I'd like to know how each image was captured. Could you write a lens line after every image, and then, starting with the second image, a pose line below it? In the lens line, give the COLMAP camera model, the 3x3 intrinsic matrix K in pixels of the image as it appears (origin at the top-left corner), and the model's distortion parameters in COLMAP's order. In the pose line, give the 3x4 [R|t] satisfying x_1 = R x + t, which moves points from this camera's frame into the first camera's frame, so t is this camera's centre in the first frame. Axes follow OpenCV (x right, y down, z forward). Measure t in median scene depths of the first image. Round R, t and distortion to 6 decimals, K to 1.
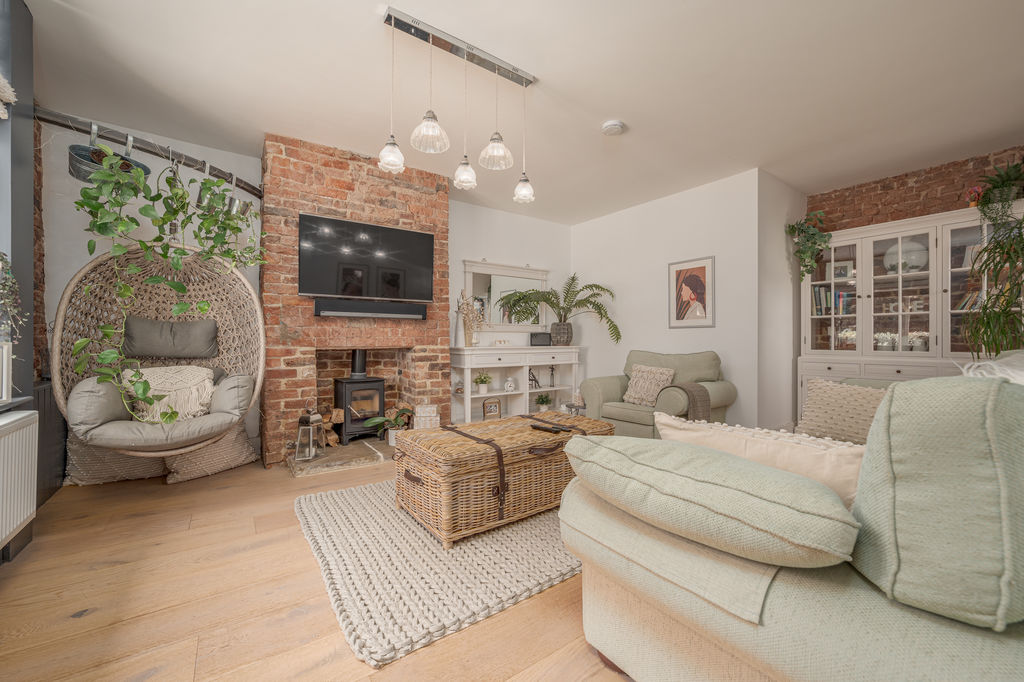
lens RADIAL K [[408.9, 0, 522.2], [0, 408.9, 342.6], [0, 0, 1]] dist [-0.004553, -0.000168]
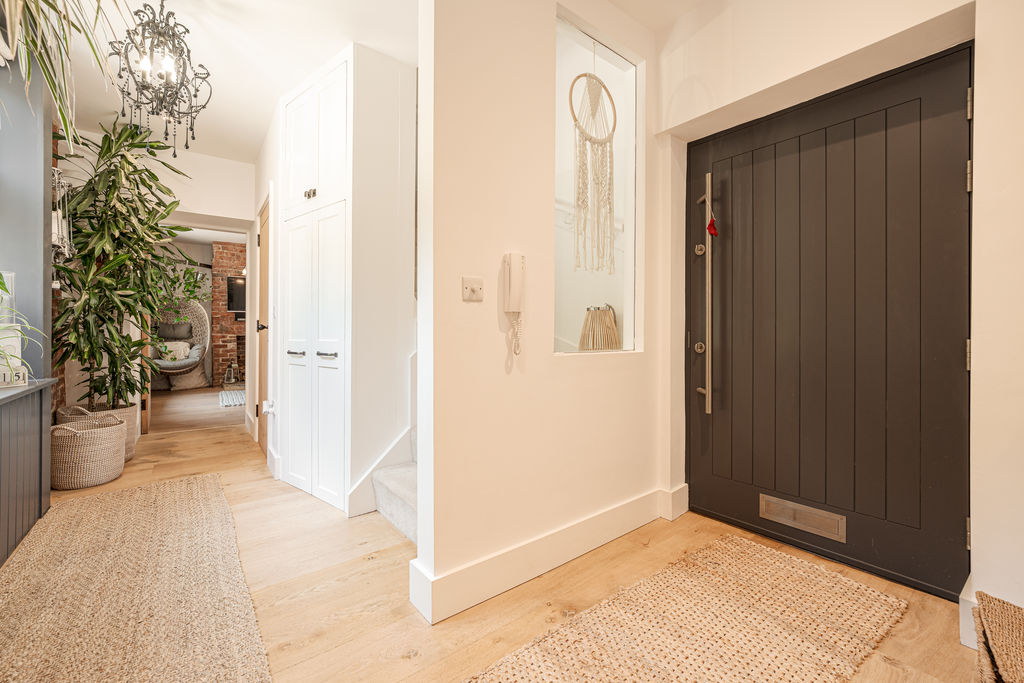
lens RADIAL K [[408.9, 0, 502.4], [0, 408.9, 333.2], [0, 0, 1]] dist [-0.004553, -0.000168]
pose [[0.999985, 0.005386, -0.000858, 1.153800], [-0.005382, 0.999974, 0.004703, -0.018068], [0.000884, -0.004698, 0.999989, -1.488347]]
